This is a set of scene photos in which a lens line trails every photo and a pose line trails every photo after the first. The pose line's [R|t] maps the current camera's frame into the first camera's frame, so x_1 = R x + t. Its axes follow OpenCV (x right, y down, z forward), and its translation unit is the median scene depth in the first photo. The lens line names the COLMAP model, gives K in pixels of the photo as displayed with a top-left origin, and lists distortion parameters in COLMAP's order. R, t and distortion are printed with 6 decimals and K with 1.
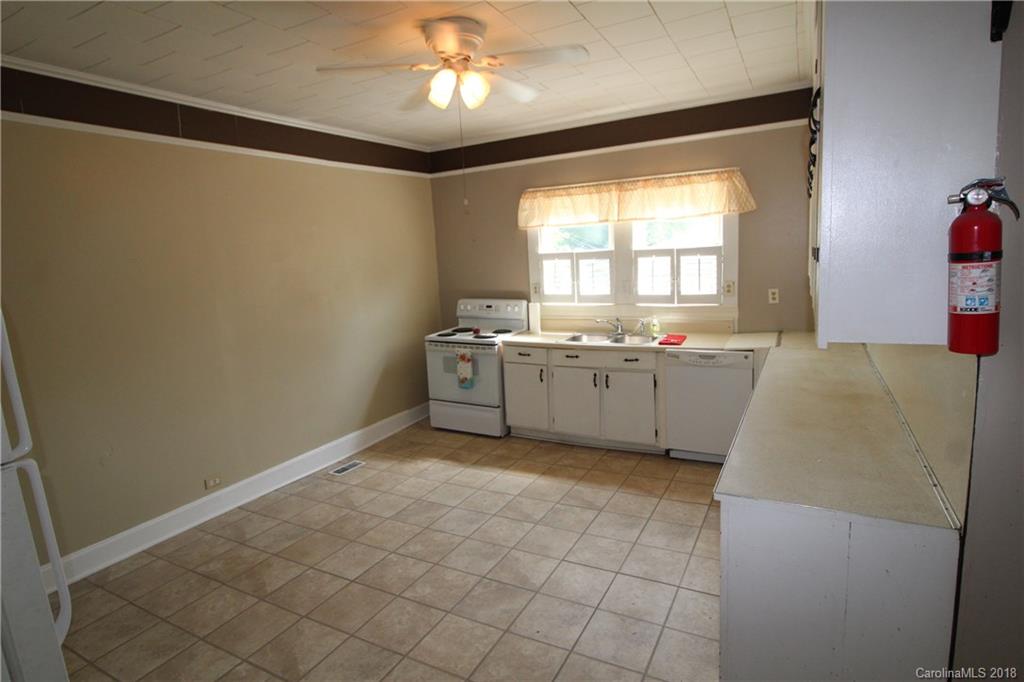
lens RADIAL K [[534.6, 0, 515.0], [0, 534.6, 335.0], [0, 0, 1]] dist [-0.006331, -0.001558]
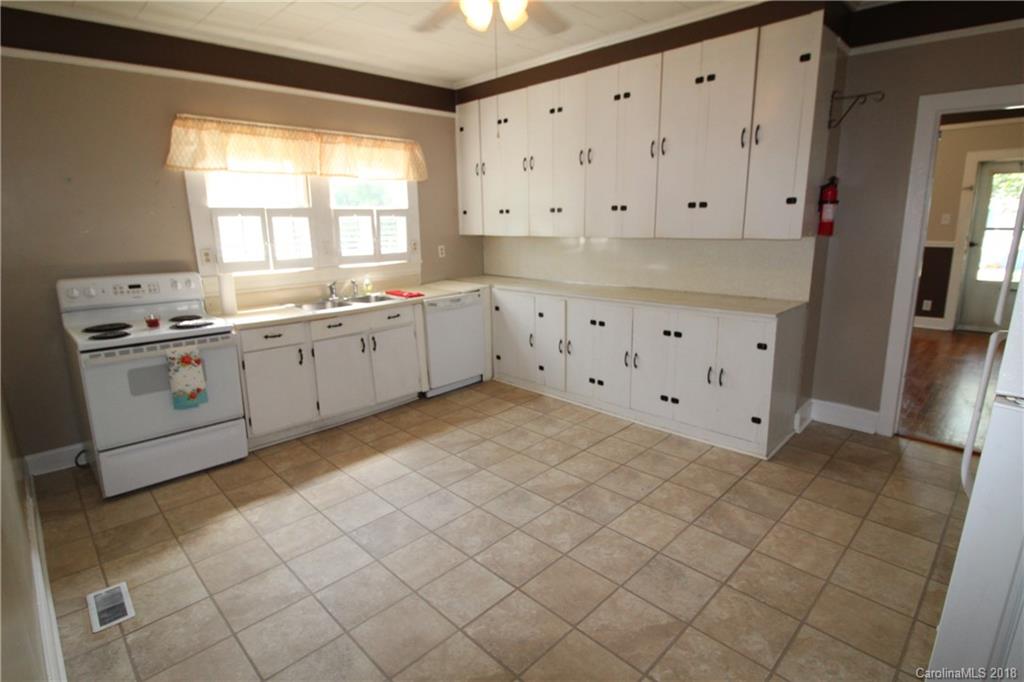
lens RADIAL K [[520.9, 0, 521.4], [0, 520.9, 333.4], [0, 0, 1]] dist [0.003697, -0.002516]
pose [[0.285873, -0.166013, 0.943778, -0.629818], [0.144312, 0.981105, 0.128867, -0.013996], [-0.947339, 0.099359, 0.304429, 0.454973]]
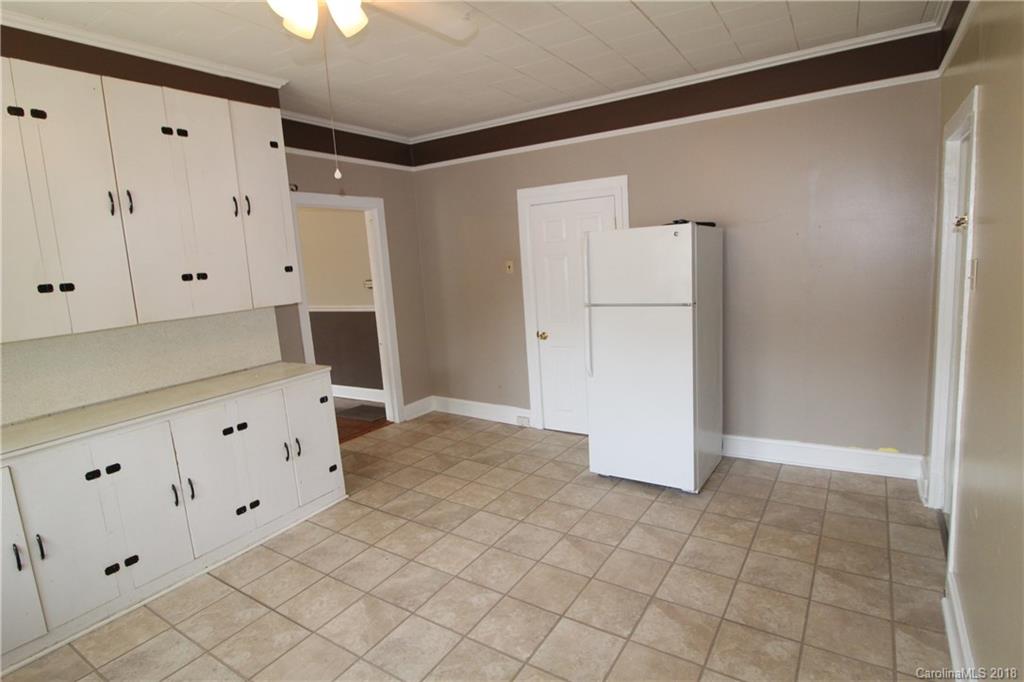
lens RADIAL K [[534.6, 0, 515.7], [0, 534.6, 339.7], [0, 0, 1]] dist [-0.006331, -0.001558]
pose [[-0.989987, 0.100199, 0.099426, -0.229670], [0.125661, 0.946447, 0.297401, -0.141068], [-0.064302, 0.306918, -0.949561, 1.071303]]
